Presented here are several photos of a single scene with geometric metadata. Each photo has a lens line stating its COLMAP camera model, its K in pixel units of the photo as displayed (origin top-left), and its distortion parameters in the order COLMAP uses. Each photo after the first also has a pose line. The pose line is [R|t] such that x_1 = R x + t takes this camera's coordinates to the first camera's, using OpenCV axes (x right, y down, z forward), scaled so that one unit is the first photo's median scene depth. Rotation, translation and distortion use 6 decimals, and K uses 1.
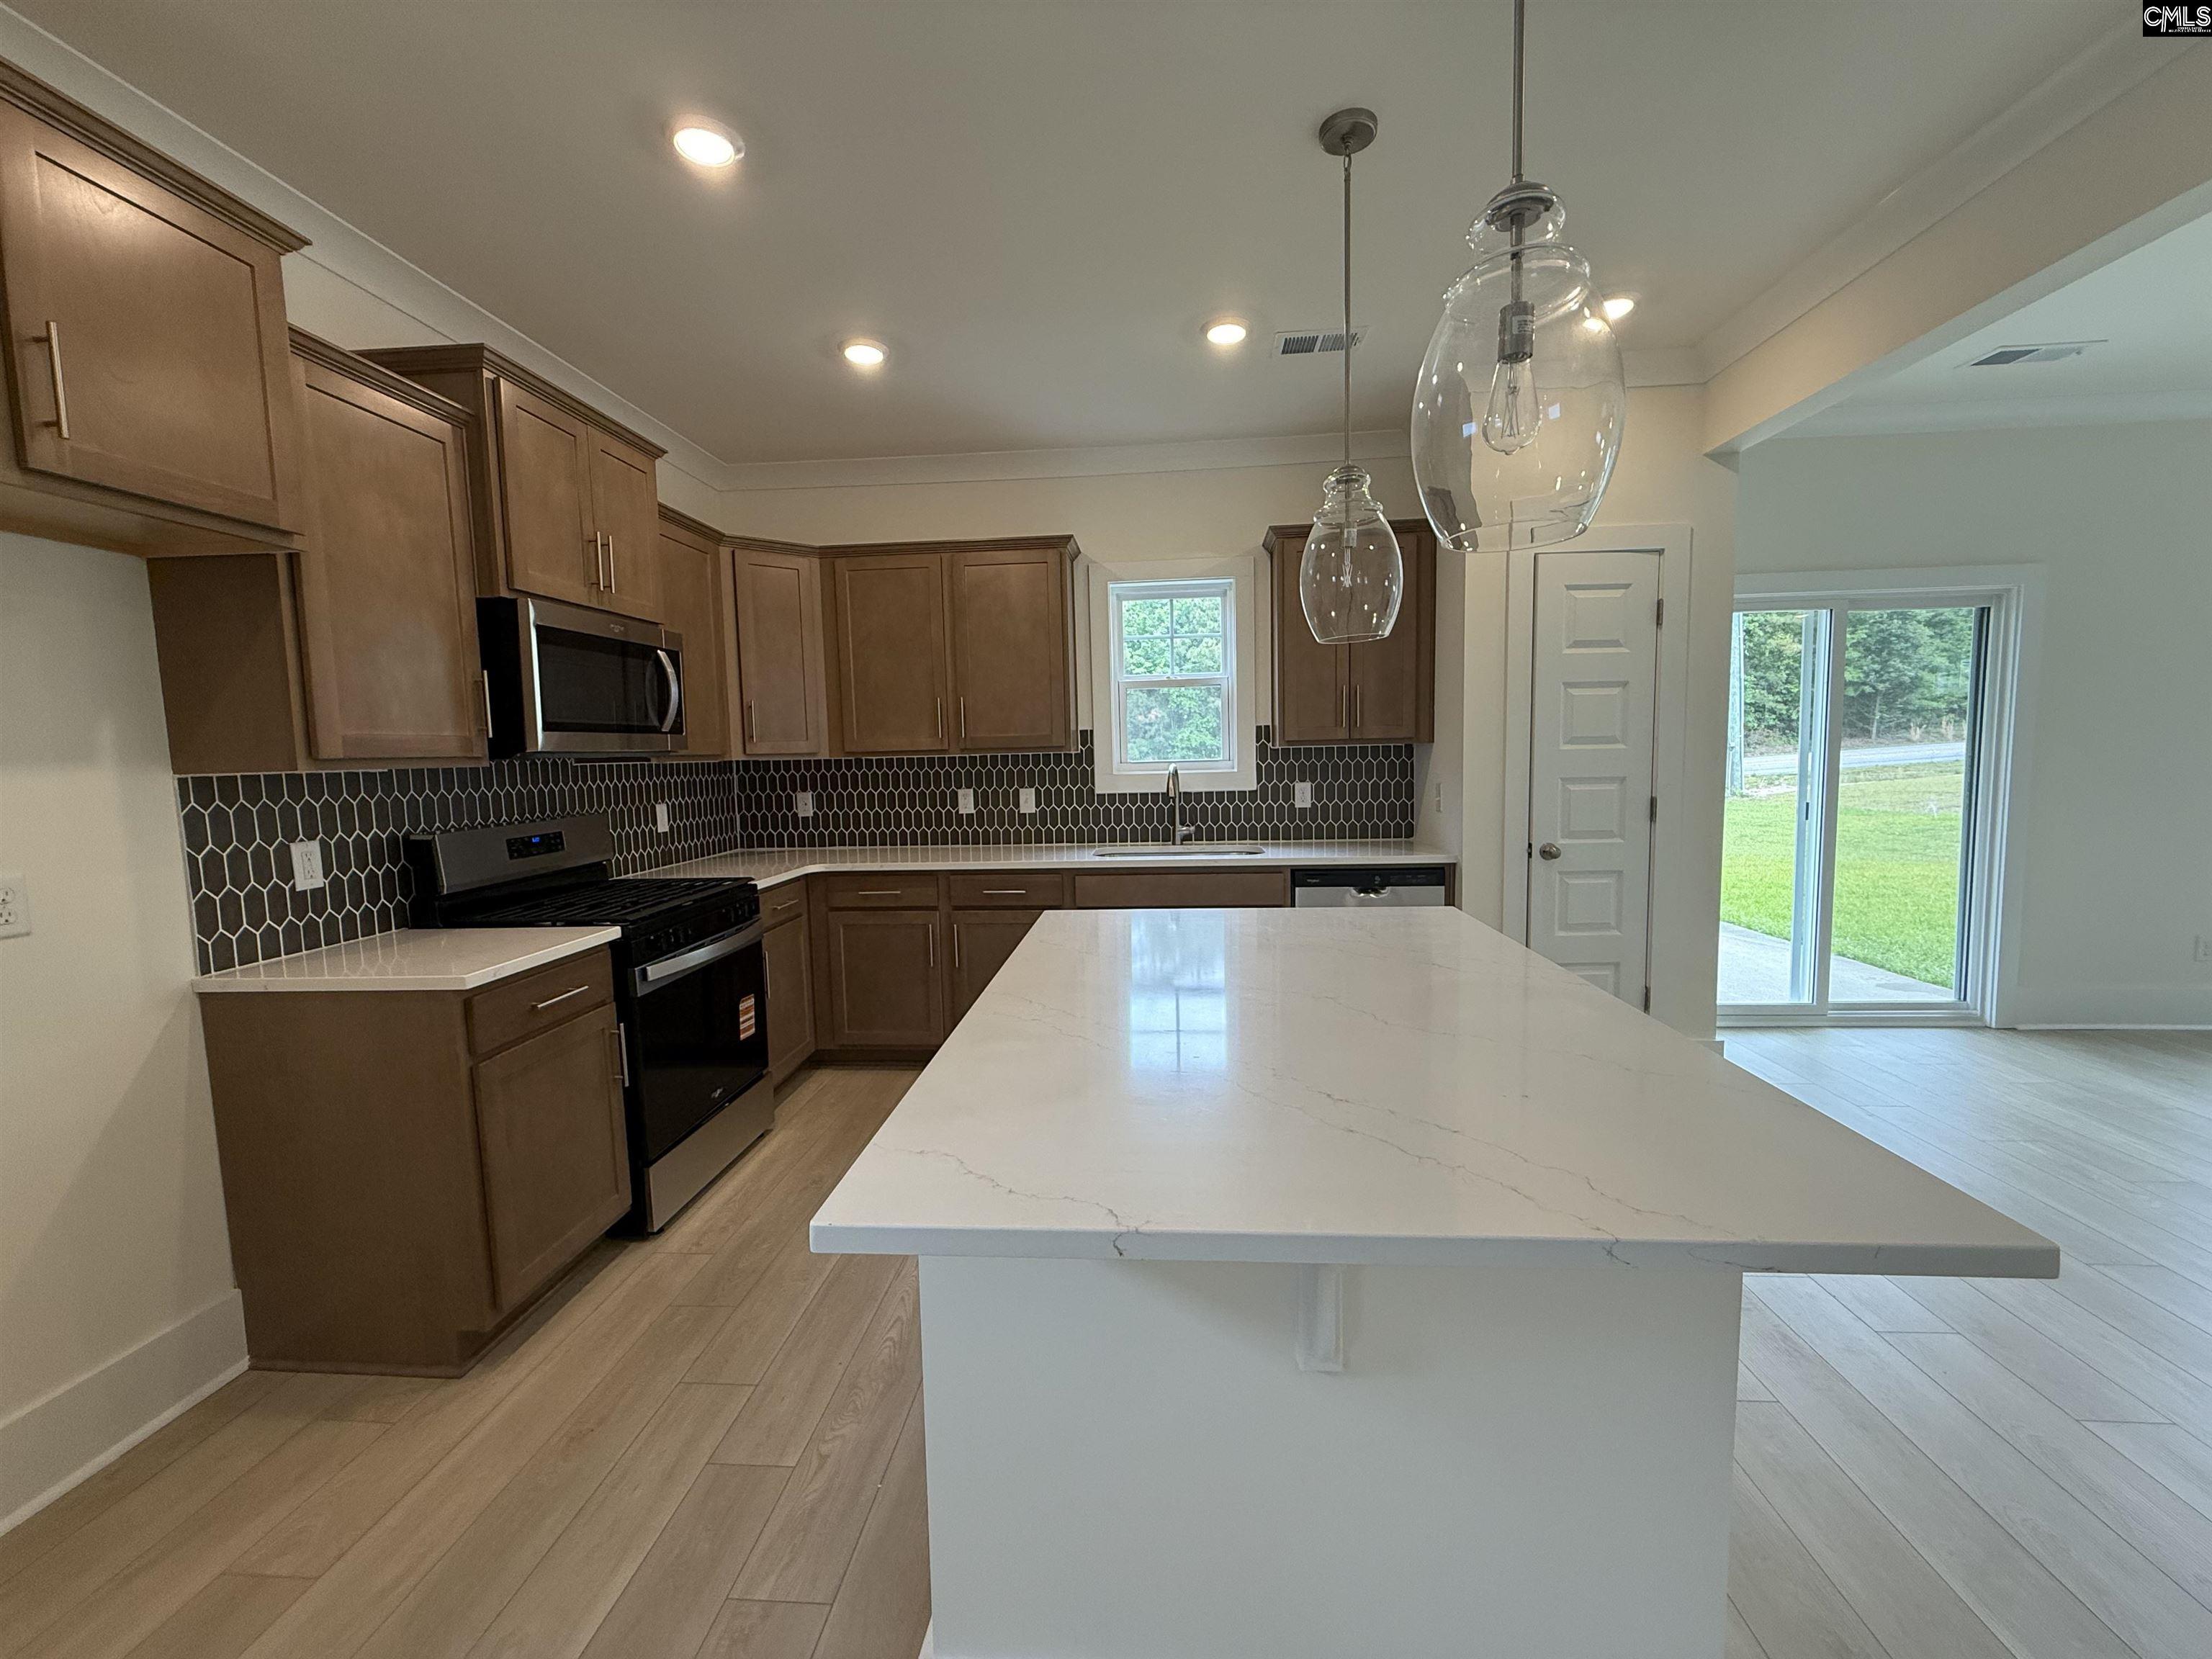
lens RADIAL K [[880.8, 0, 1101.2], [0, 880.8, 829.1], [0, 0, 1]] dist [-0.000795, 0.000938]
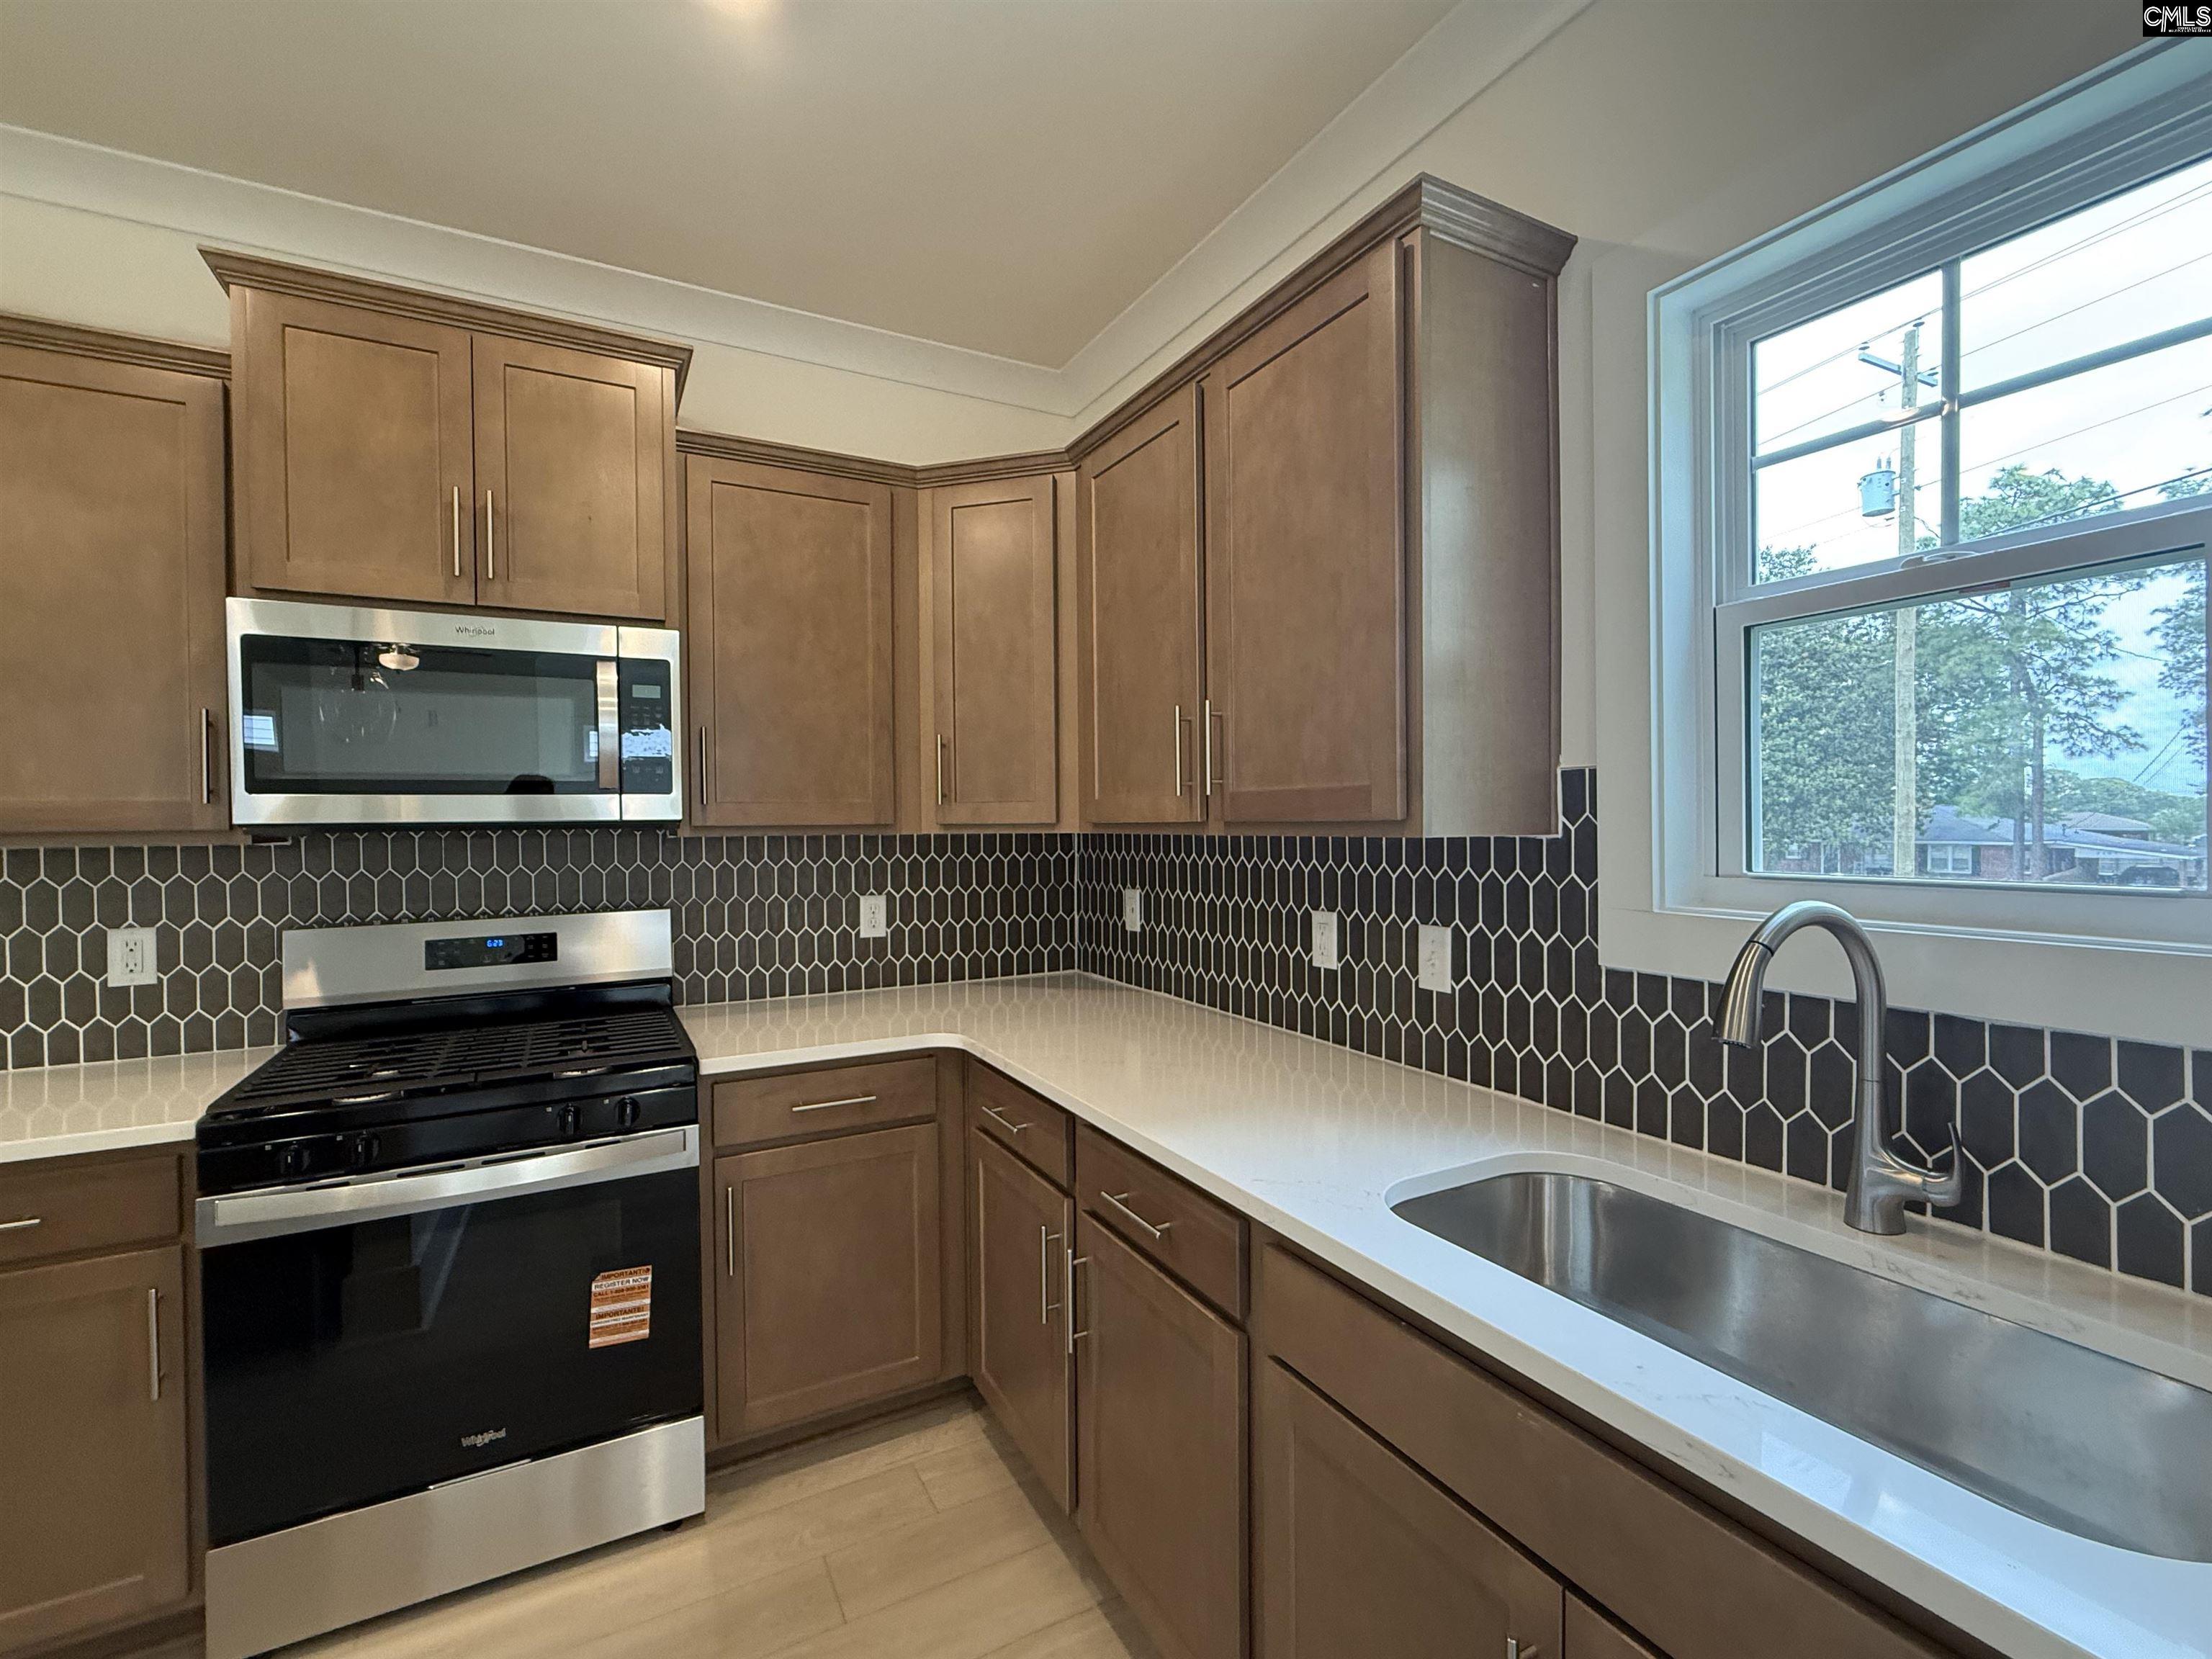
lens RADIAL K [[971.3, 0, 1105.9], [0, 971.3, 830.1], [0, 0, 1]] dist [0.001093, -0.001281]
pose [[0.544407, 0.027773, -0.838361, 0.207865], [-0.078038, 0.996794, -0.017654, -0.076067], [0.835183, 0.075035, 0.544829, 0.713909]]
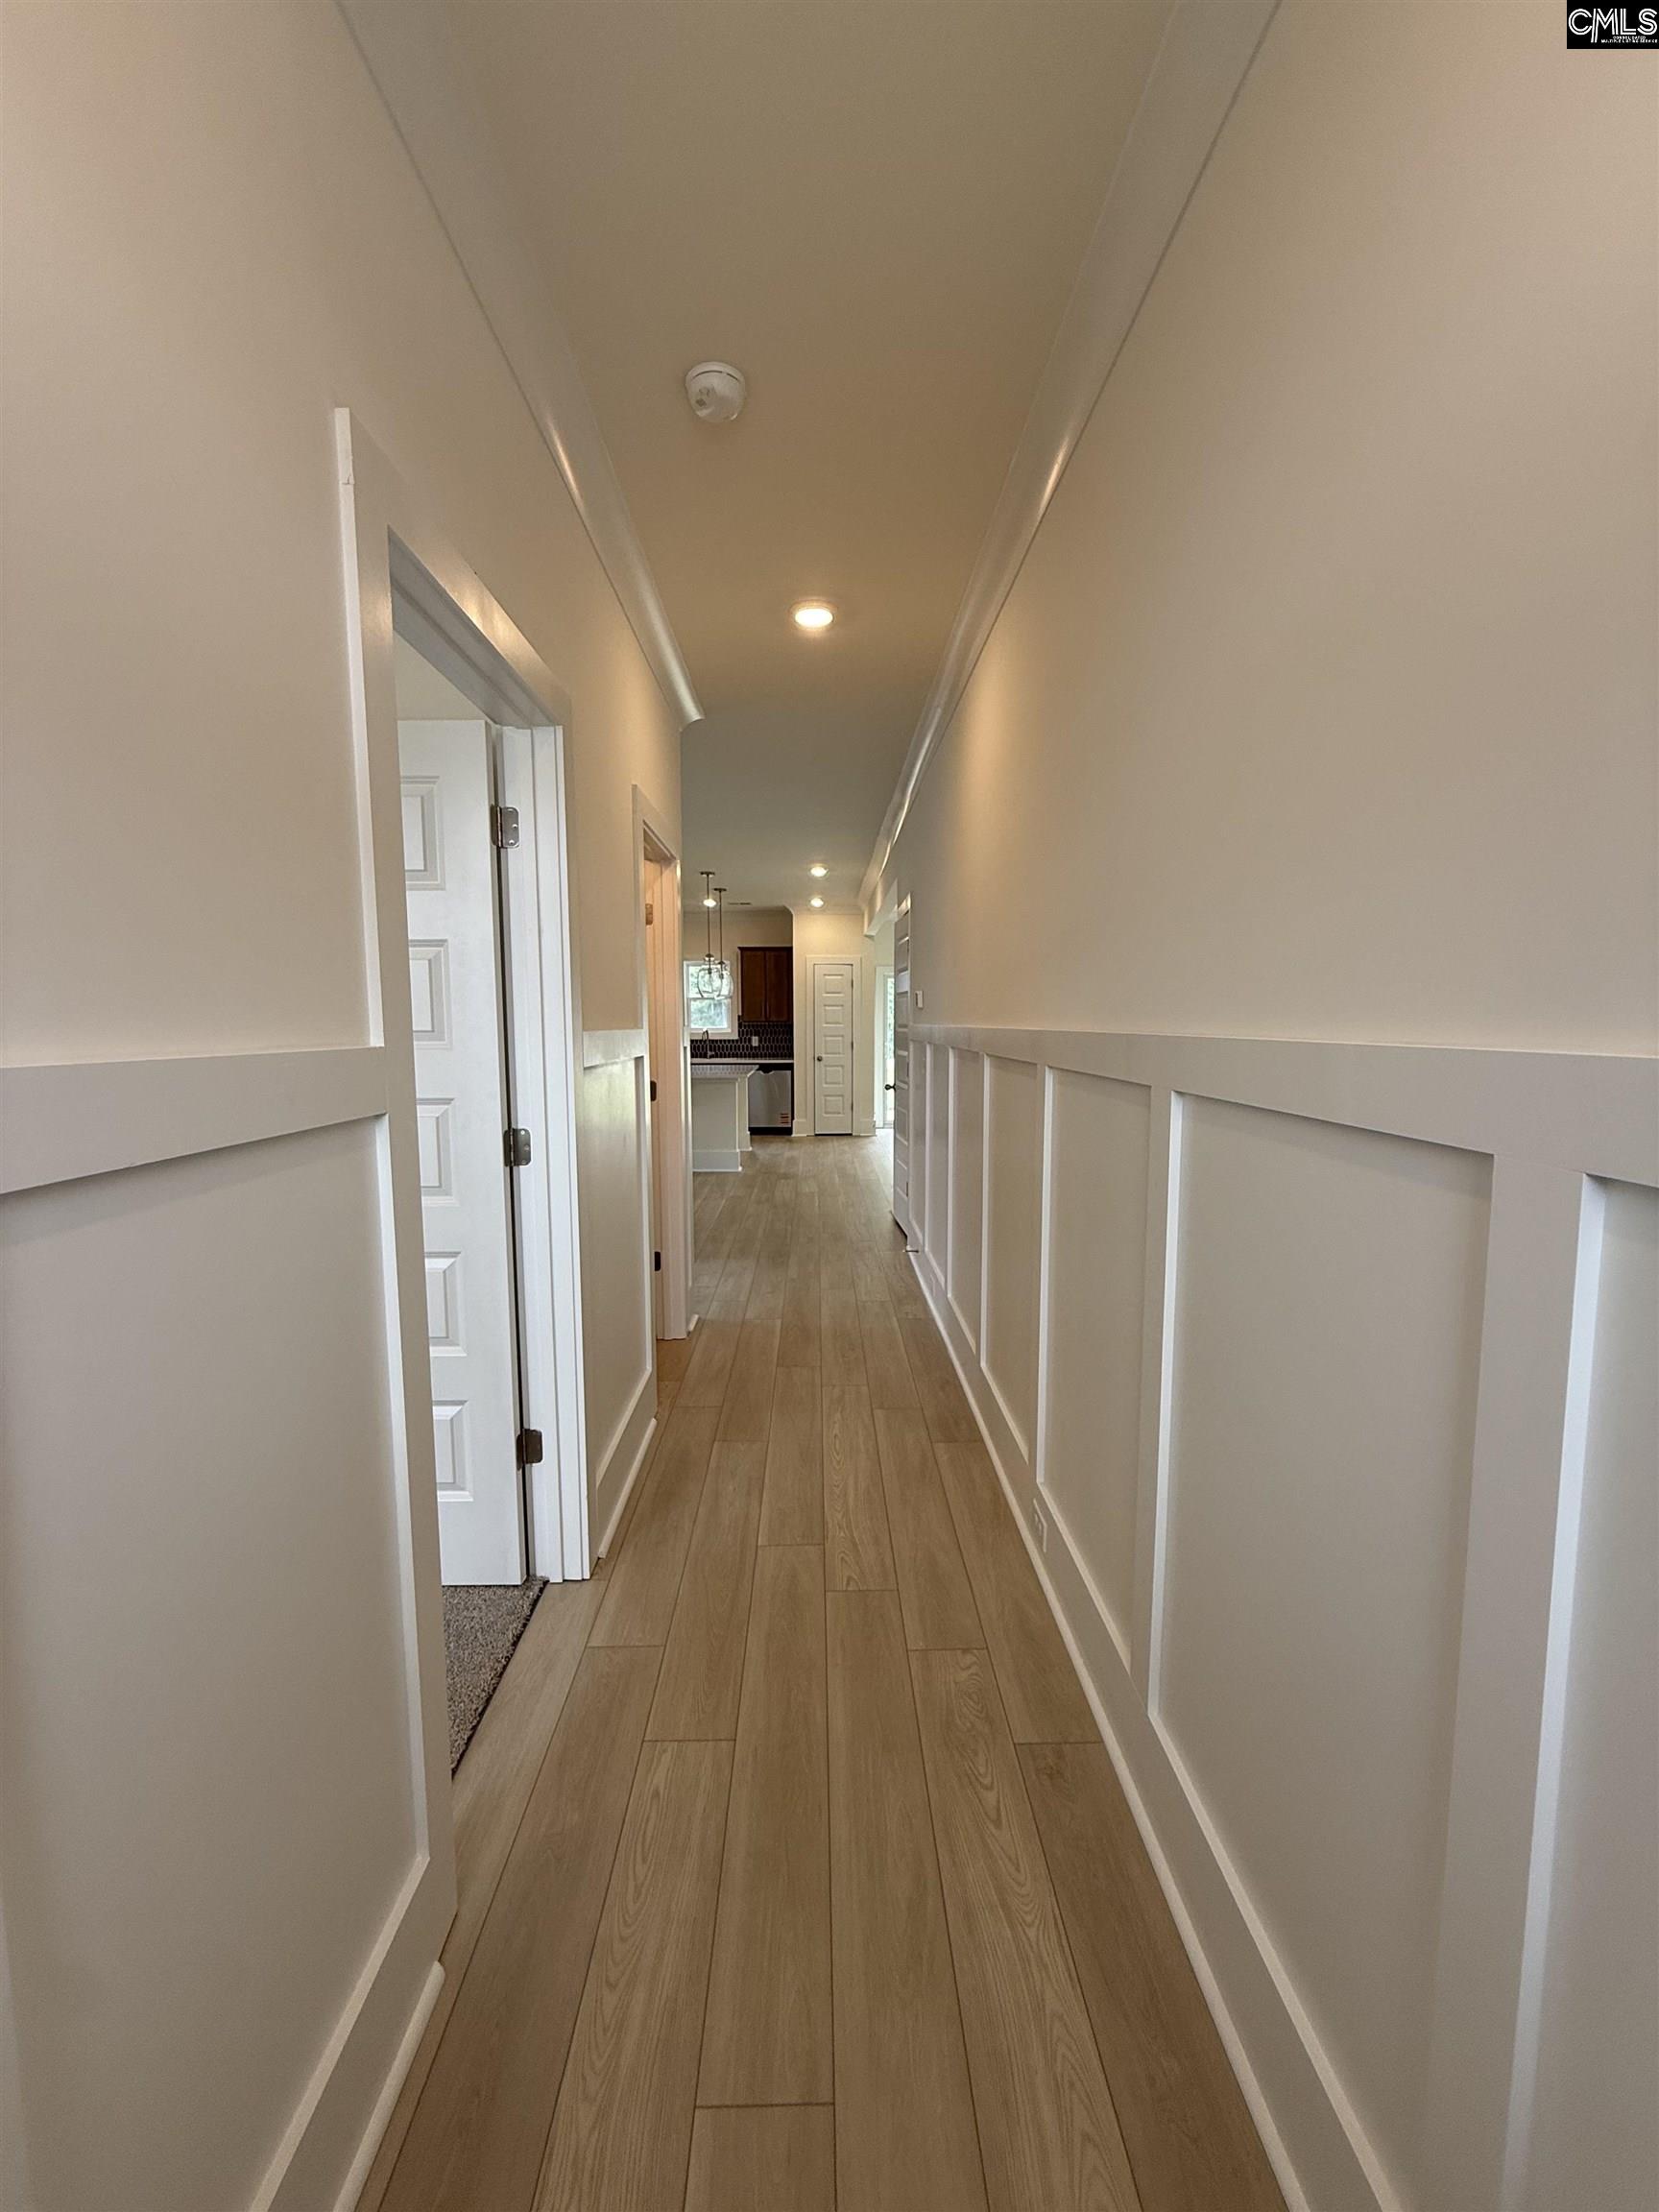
lens RADIAL K [[880.8, 0, 823.8], [0, 880.8, 1105.5], [0, 0, 1]] dist [-0.000795, 0.000938]
pose [[0.994937, 0.012402, 0.099737, 0.182733], [-0.012732, 0.999915, 0.002681, 0.161207], [-0.099695, -0.003937, 0.995010, -1.869323]]
